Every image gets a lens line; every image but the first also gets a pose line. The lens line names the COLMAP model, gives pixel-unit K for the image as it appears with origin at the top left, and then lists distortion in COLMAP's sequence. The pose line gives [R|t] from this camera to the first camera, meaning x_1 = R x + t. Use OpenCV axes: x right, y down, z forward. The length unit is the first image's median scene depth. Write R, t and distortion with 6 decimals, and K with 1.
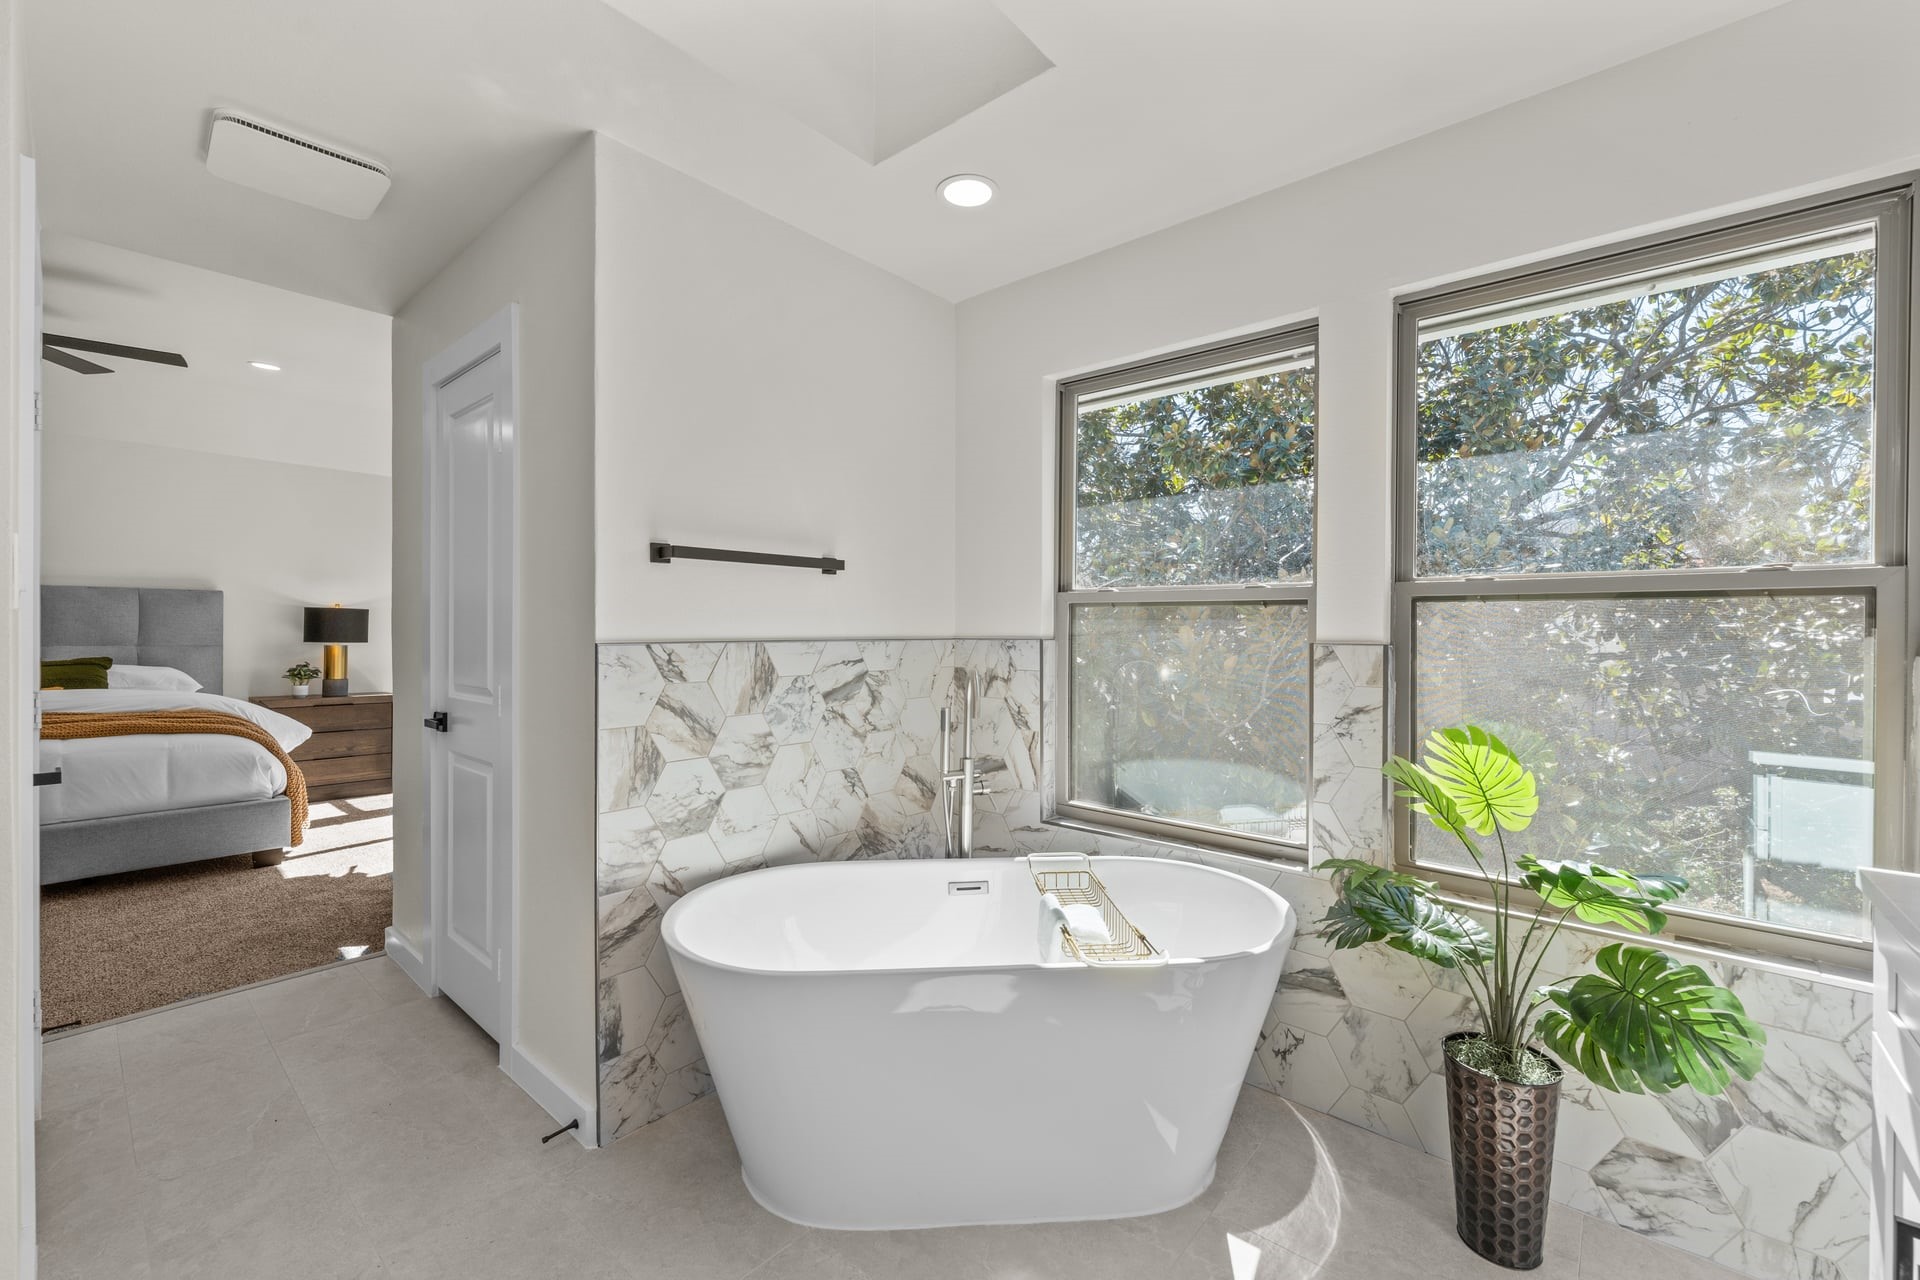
lens RADIAL K [[778.1, 0, 960.4], [0, 778.1, 633.4], [0, 0, 1]] dist [0.002185, -0.001191]
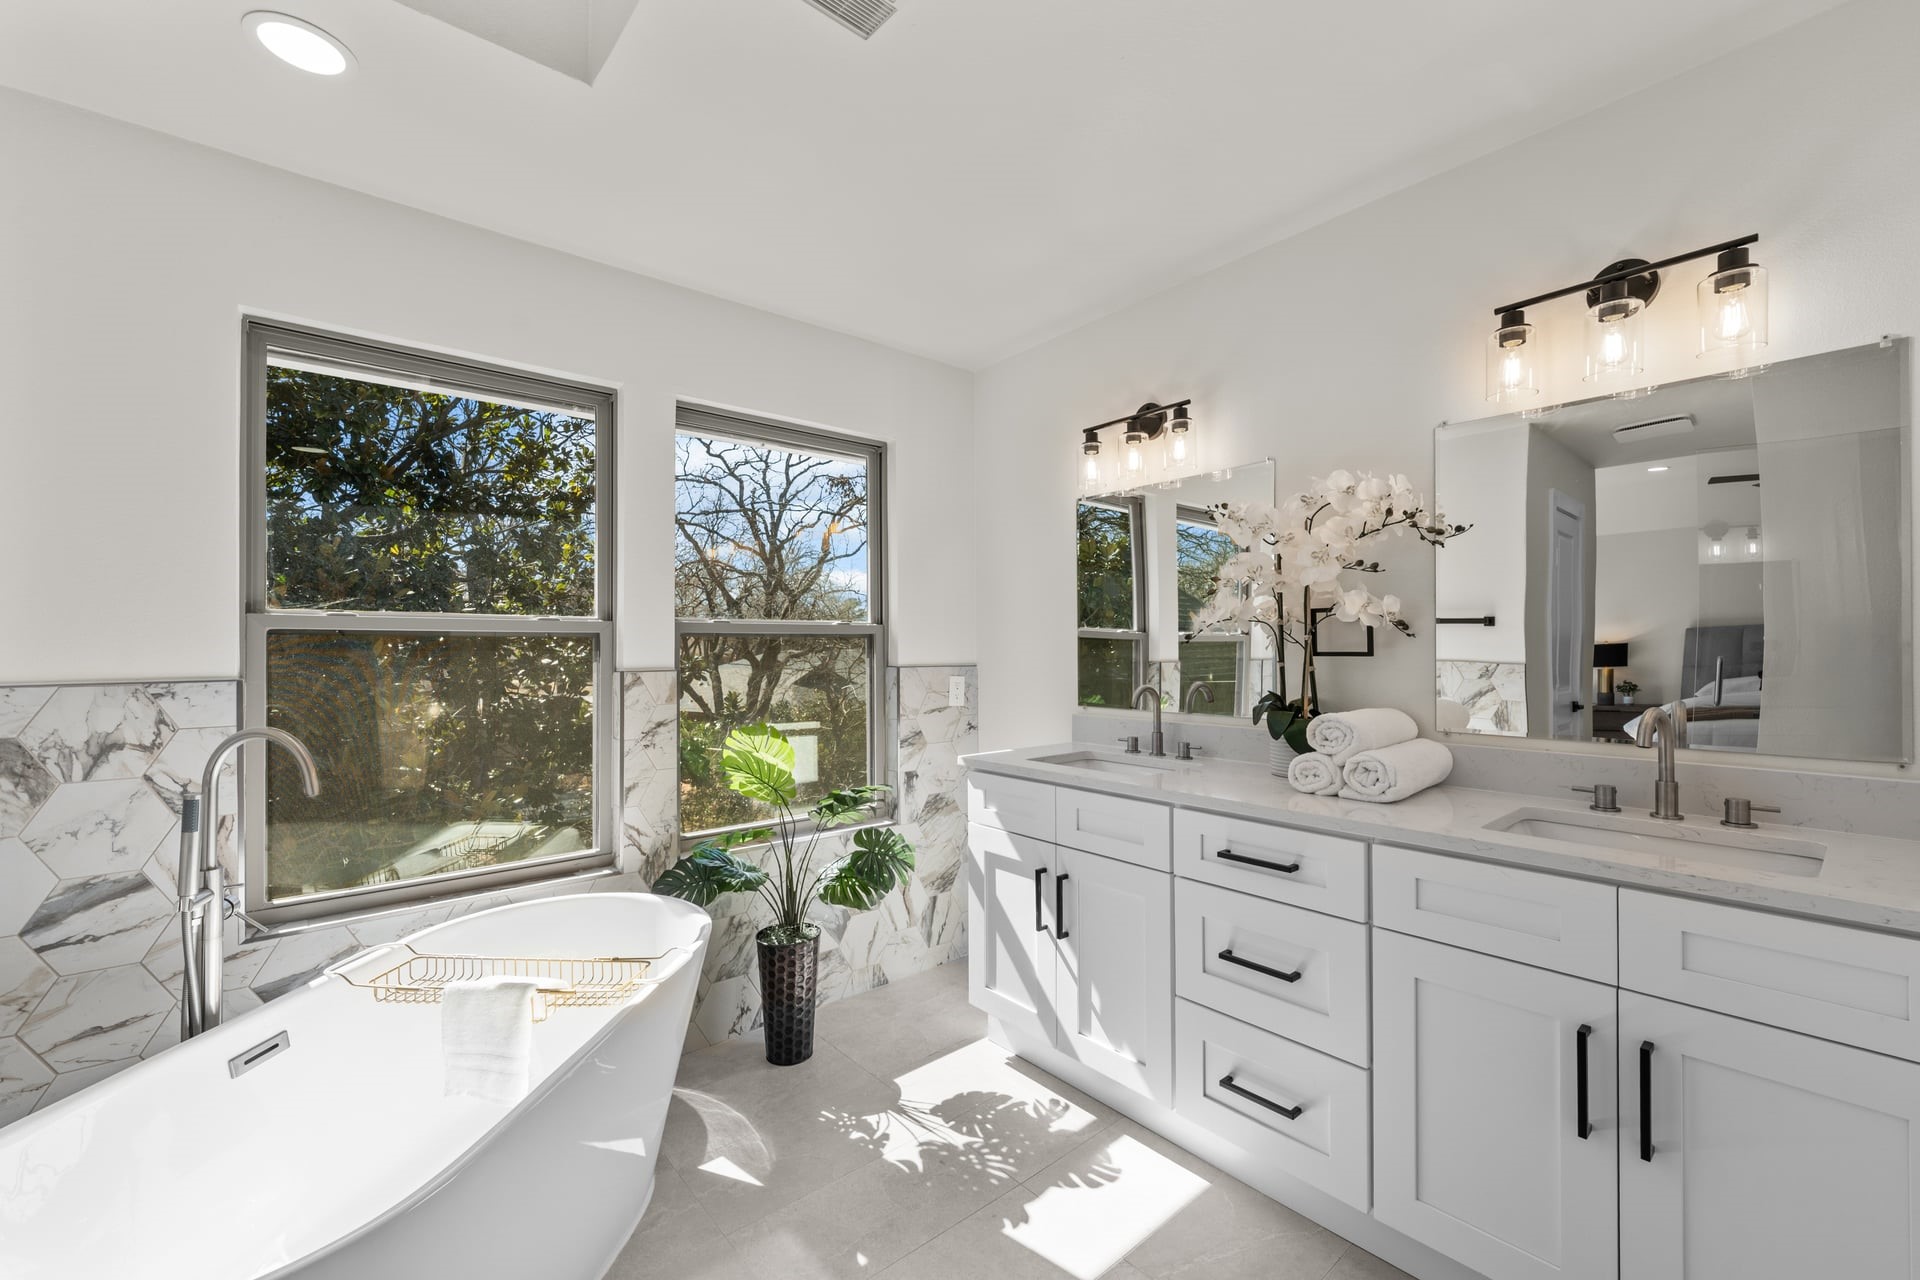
lens RADIAL K [[778.1, 0, 959.4], [0, 778.1, 644.8], [0, 0, 1]] dist [0.002185, -0.001191]
pose [[0.158268, -0.001798, 0.987395, -0.615631], [0.012757, 0.999919, -0.000224, -0.020262], [-0.987314, 0.012631, 0.158278, 0.323282]]
